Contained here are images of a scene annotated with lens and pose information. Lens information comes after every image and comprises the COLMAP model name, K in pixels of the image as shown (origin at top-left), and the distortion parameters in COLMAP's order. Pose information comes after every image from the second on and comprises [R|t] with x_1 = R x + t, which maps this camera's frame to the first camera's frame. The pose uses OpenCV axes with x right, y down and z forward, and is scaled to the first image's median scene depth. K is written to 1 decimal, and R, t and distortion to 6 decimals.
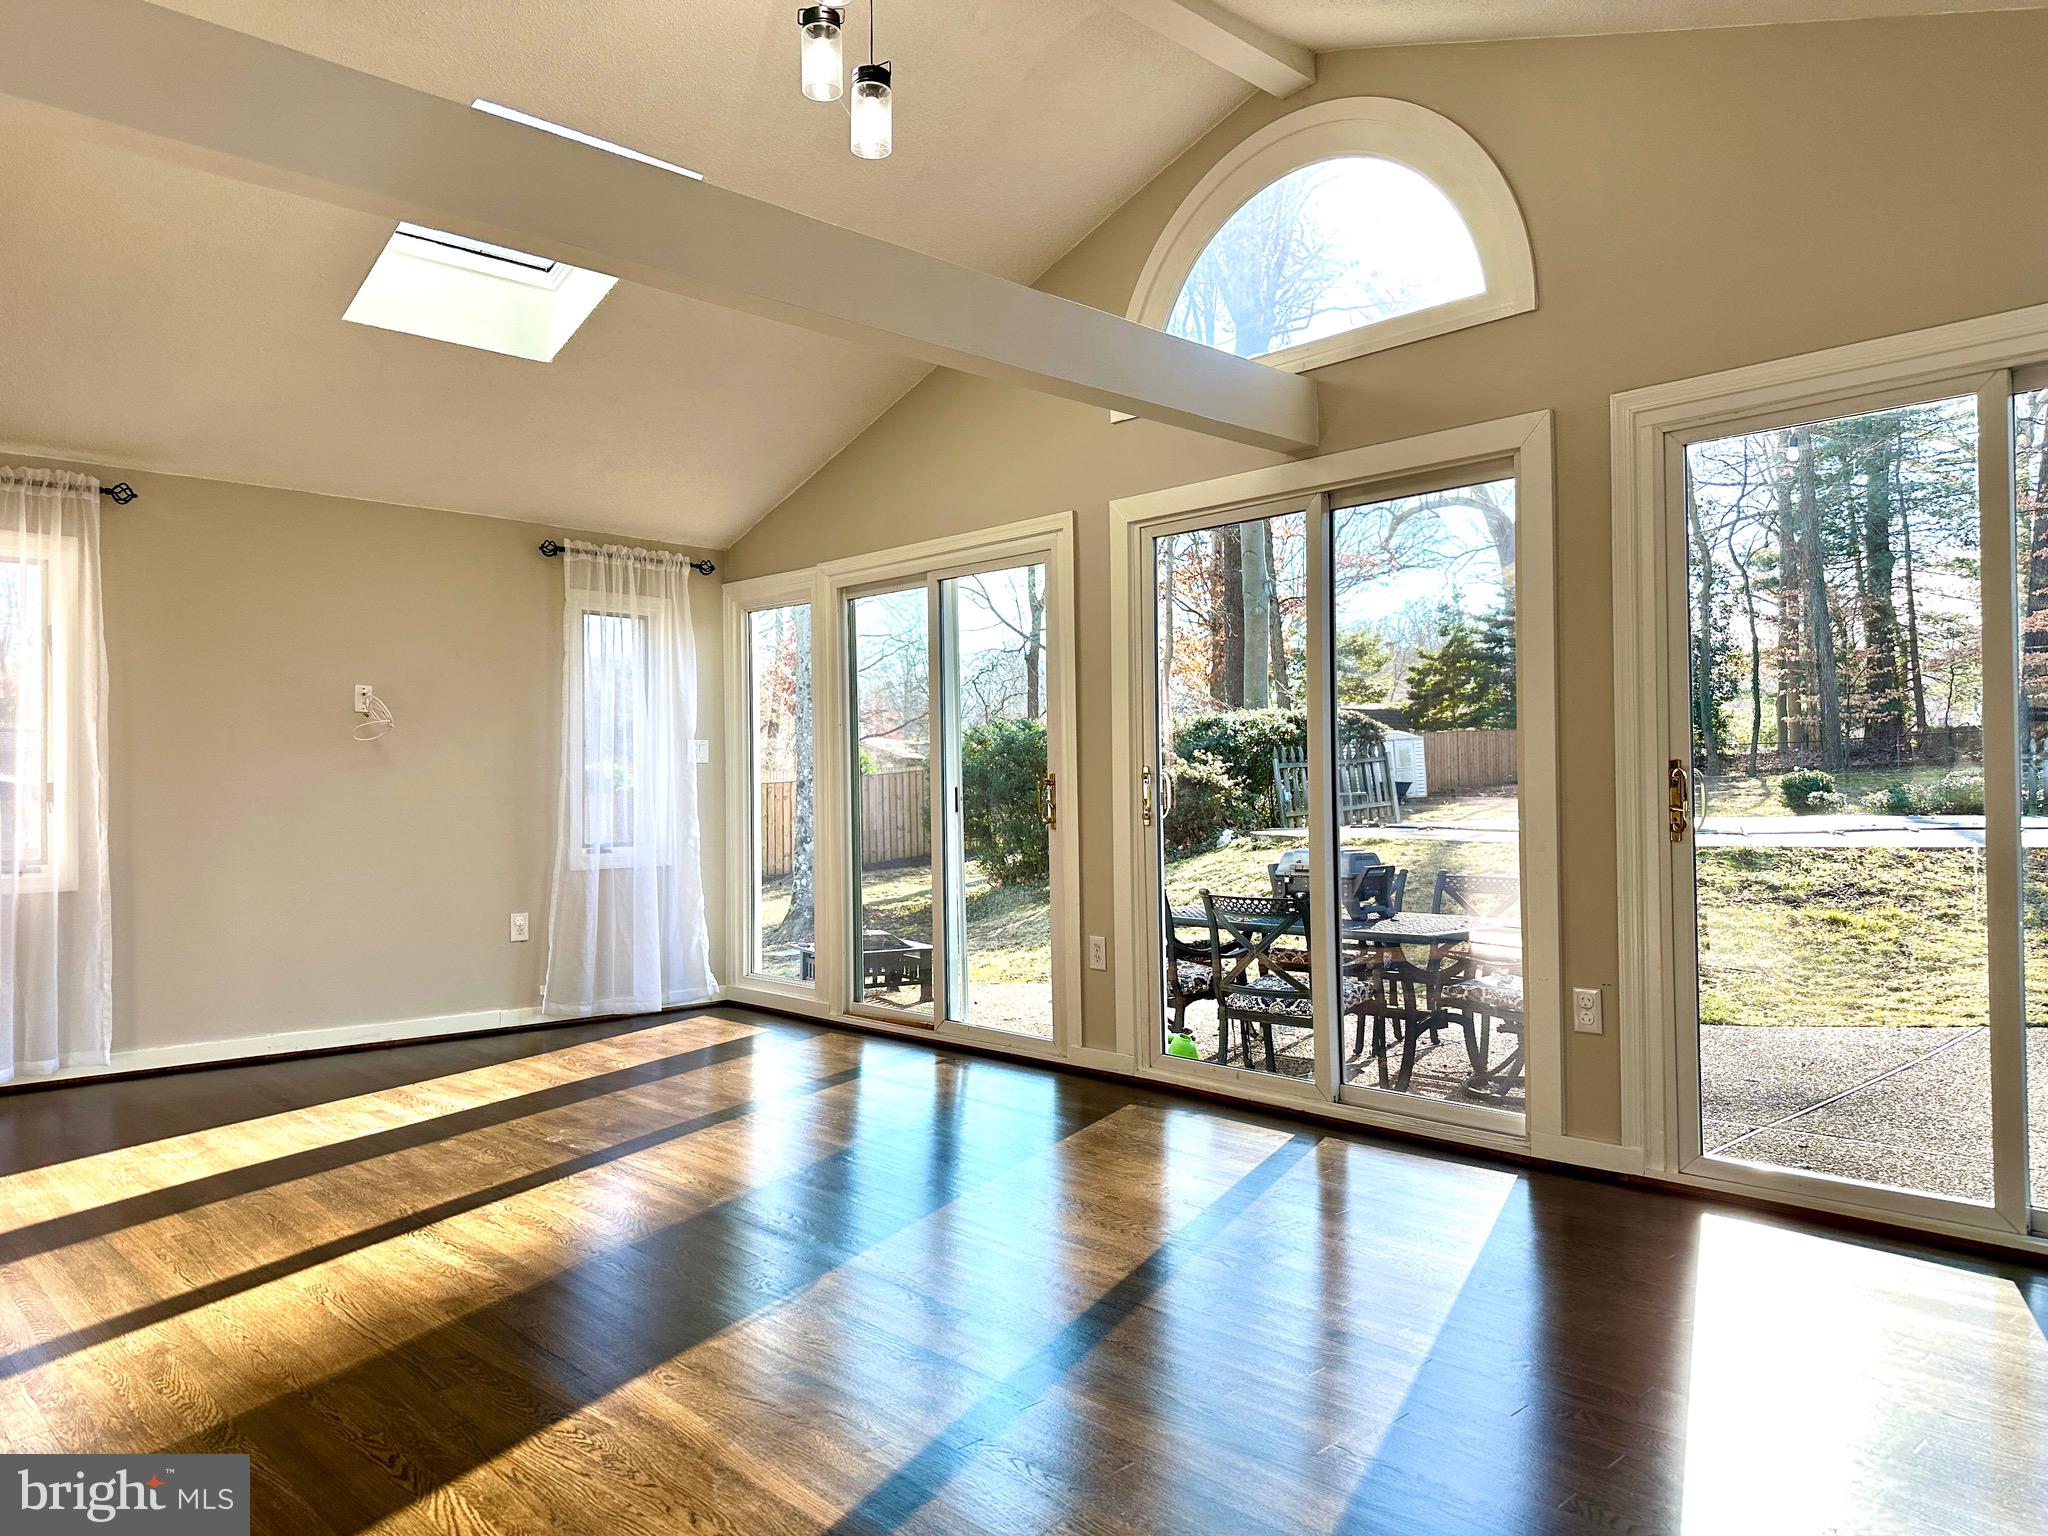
lens RADIAL K [[1431.5, 0, 1033.7], [0, 1431.5, 770.2], [0, 0, 1]] dist [0.024877, -0.024321]
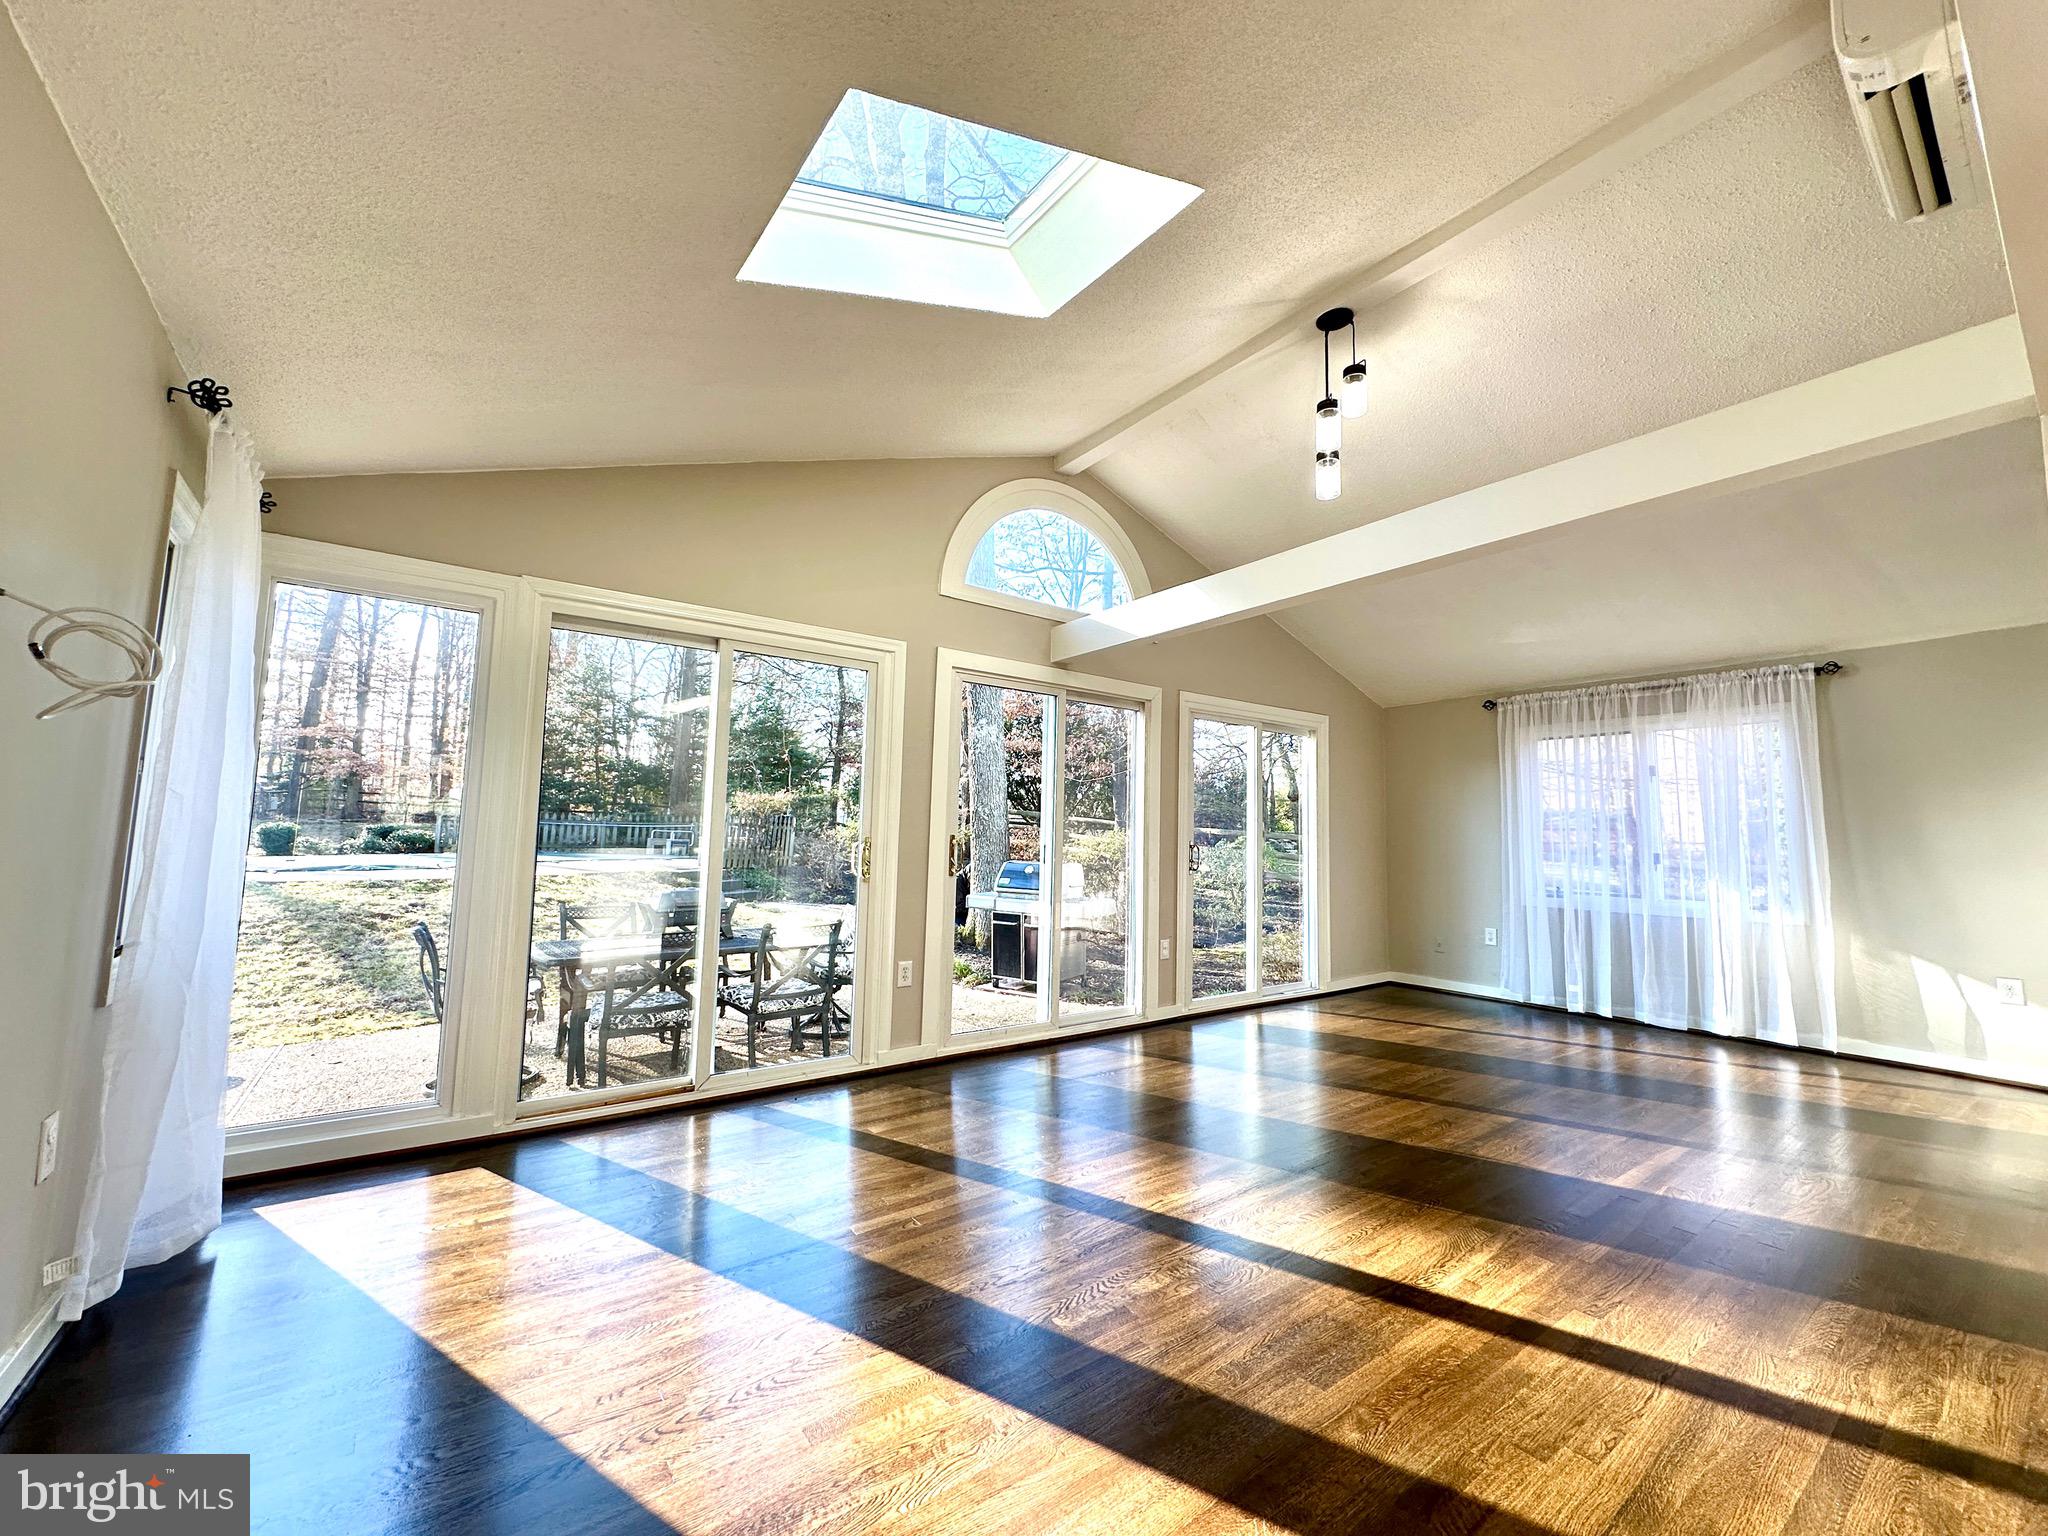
lens RADIAL K [[814.9, 0, 1022.4], [0, 814.9, 769.6], [0, 0, 1]] dist [-0.000753, 0.000348]
pose [[0.114028, 0.096807, 0.988750, -0.575161], [-0.030543, 0.995112, -0.093907, 0.004896], [-0.993008, -0.019492, 0.116427, 0.649293]]
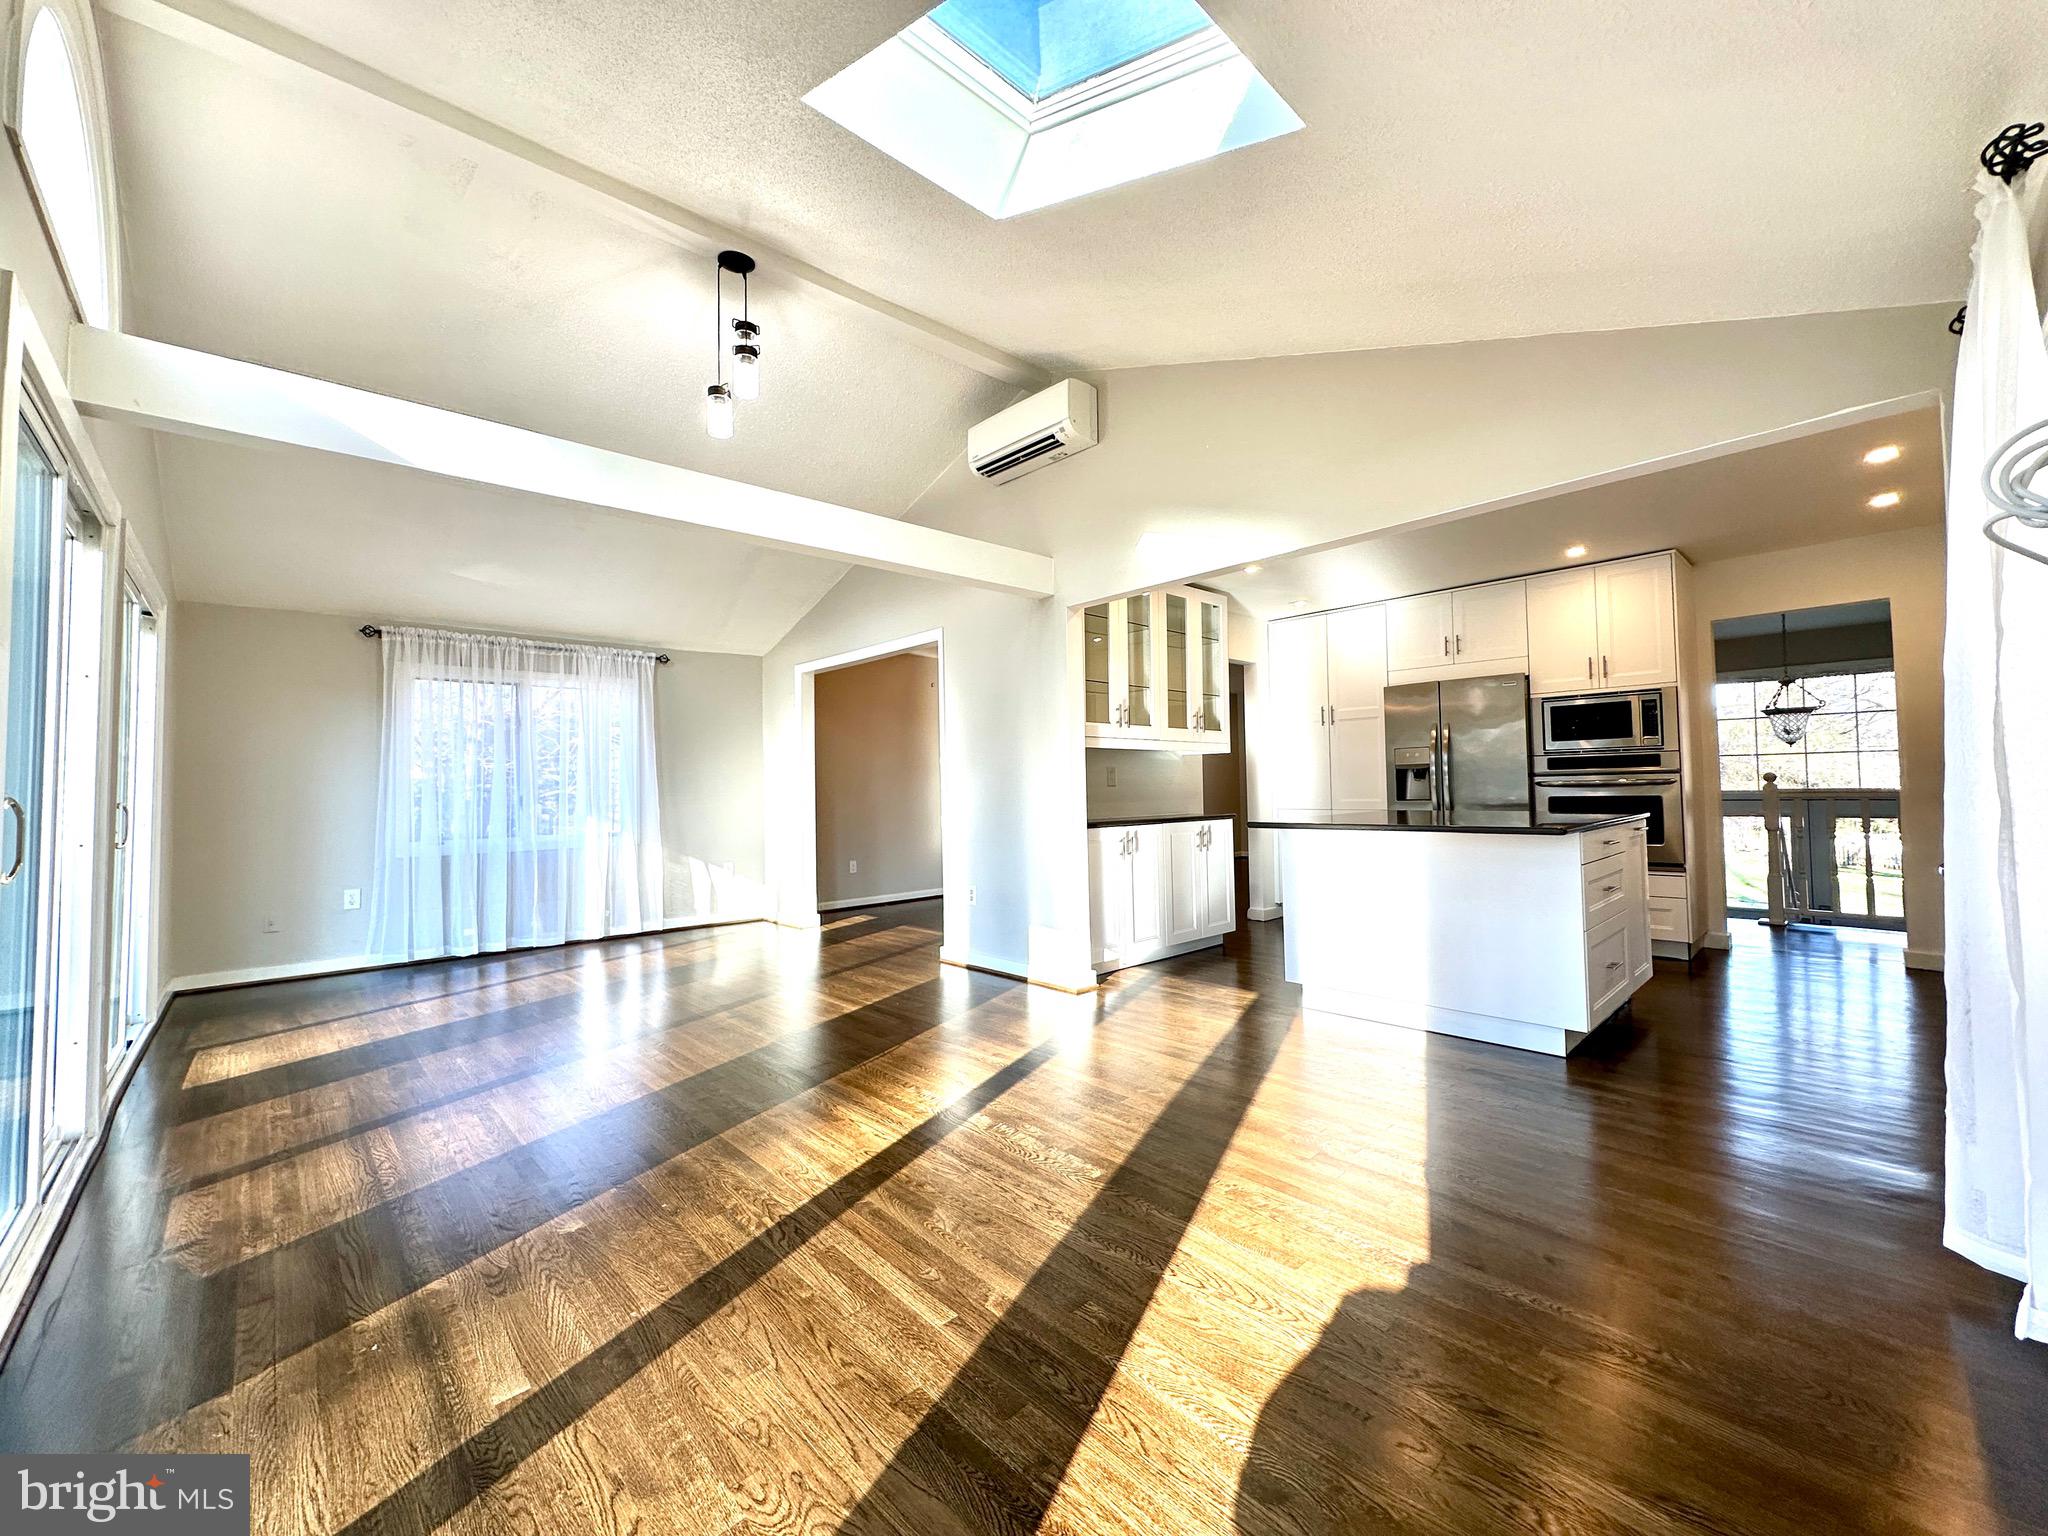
lens RADIAL K [[814.9, 0, 1026.7], [0, 814.9, 764.9], [0, 0, 1]] dist [-0.000753, 0.000348]
pose [[-0.999593, 0.028443, 0.002167, -0.247757], [0.028340, 0.998872, -0.038103, 0.008532], [-0.003248, -0.038026, -0.999271, 1.019529]]
